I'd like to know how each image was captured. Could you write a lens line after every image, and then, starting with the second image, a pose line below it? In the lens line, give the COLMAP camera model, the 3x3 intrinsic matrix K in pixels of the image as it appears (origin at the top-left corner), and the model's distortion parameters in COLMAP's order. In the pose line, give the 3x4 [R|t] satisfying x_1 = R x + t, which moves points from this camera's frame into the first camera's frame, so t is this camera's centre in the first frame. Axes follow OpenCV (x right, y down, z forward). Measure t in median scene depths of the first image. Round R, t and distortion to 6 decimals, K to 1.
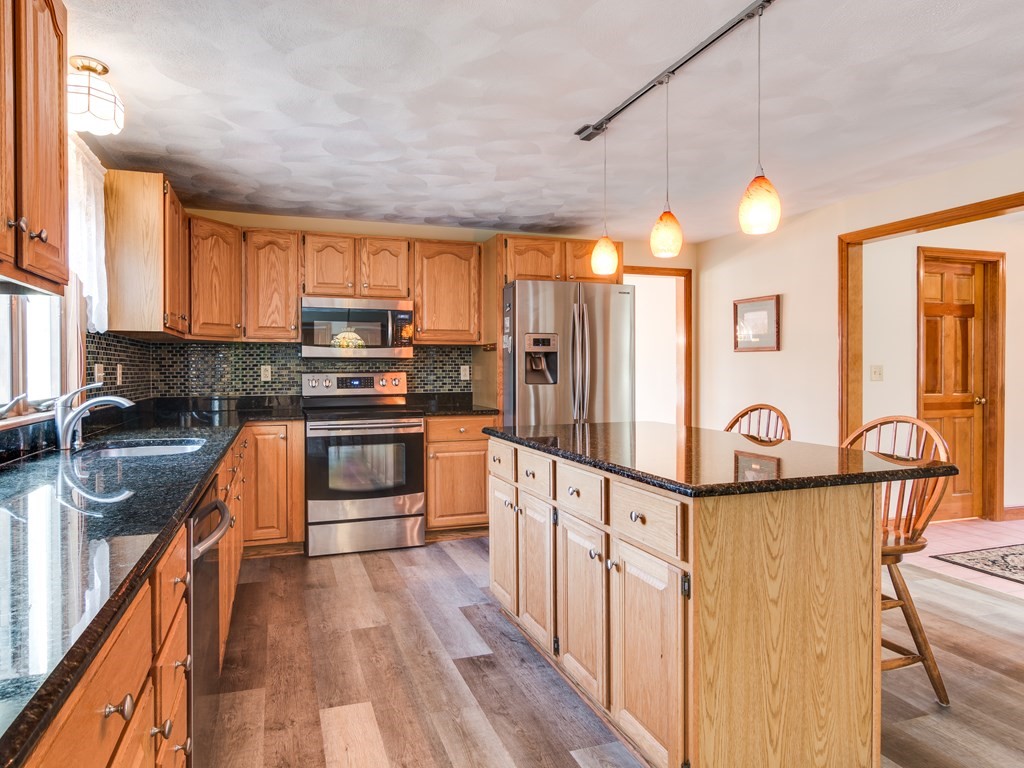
lens RADIAL K [[609.0, 0, 463.1], [0, 609.0, 374.3], [0, 0, 1]] dist [-0.005821, 0.001585]
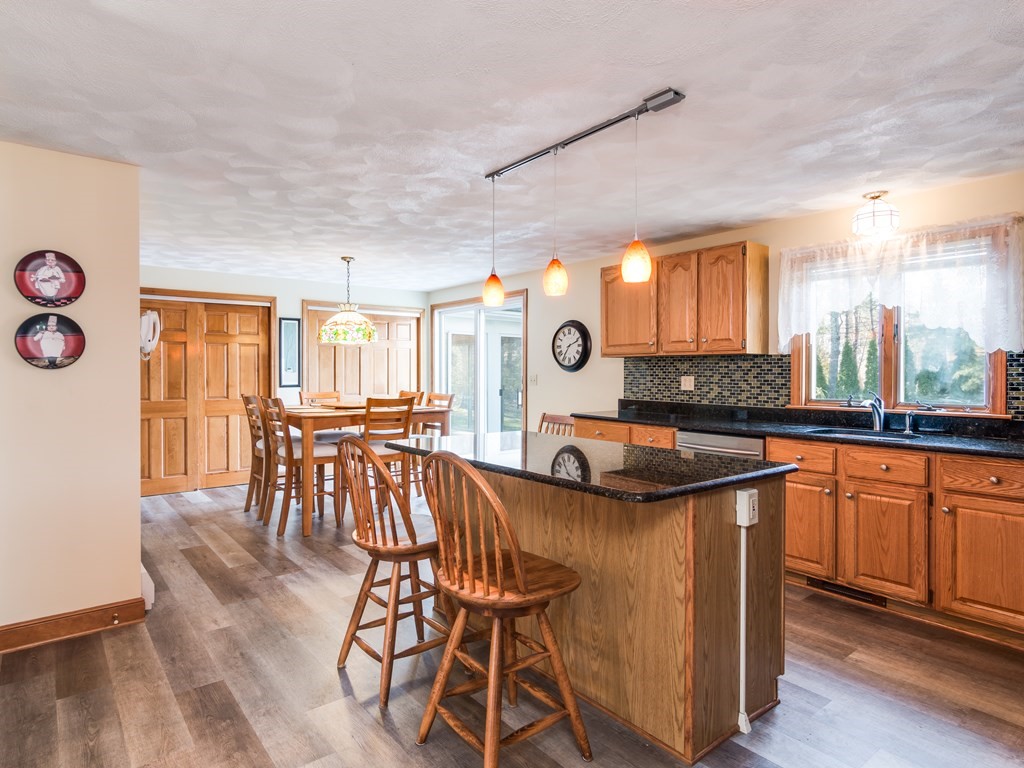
lens RADIAL K [[579.1, 0, 495.6], [0, 579.1, 371.2], [0, 0, 1]] dist [0.000953, -0.000736]
pose [[-0.927774, 0.000239, -0.373141, 0.508614], [-0.003228, 0.999957, 0.008667, -0.027999], [0.373128, 0.009246, -0.927734, 1.169673]]
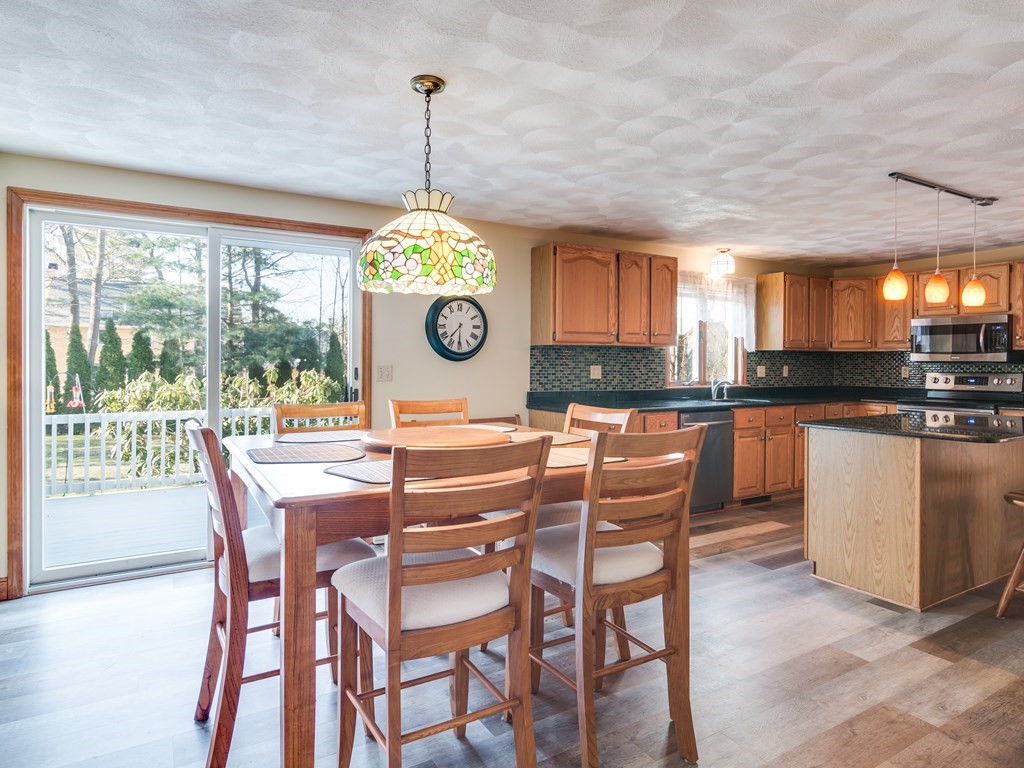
lens RADIAL K [[579.1, 0, 520.4], [0, 579.1, 366.5], [0, 0, 1]] dist [0.000953, -0.000736]
pose [[0.242630, 0.009538, -0.970072, 0.879858], [-0.013320, 0.999890, 0.006499, -0.012887], [0.970027, 0.011345, 0.242731, -0.237435]]
